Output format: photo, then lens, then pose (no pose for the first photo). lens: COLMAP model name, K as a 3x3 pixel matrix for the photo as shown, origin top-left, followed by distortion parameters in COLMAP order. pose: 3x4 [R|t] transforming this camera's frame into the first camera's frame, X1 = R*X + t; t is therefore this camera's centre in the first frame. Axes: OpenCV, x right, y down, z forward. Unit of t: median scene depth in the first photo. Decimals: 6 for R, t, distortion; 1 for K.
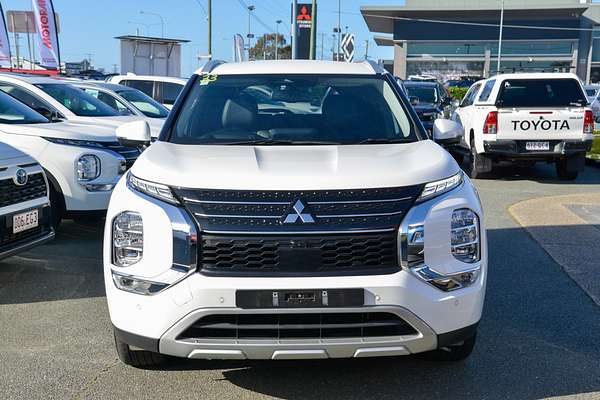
lens RADIAL K [[779.5, 0, 300.6], [0, 779.5, 199.5], [0, 0, 1]] dist [0.038771, 0.000000]
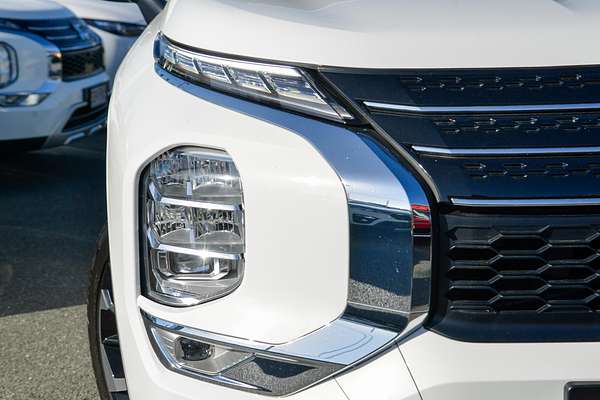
lens RADIAL K [[909.9, 0, 299.2], [0, 909.9, 202.0], [0, 0, 1]] dist [0.283860, 0.000000]
pose [[0.997406, -0.035591, 0.062560, -0.200952], [0.029710, 0.995266, 0.092533, 0.003949], [-0.065557, -0.090434, 0.993742, 0.604421]]
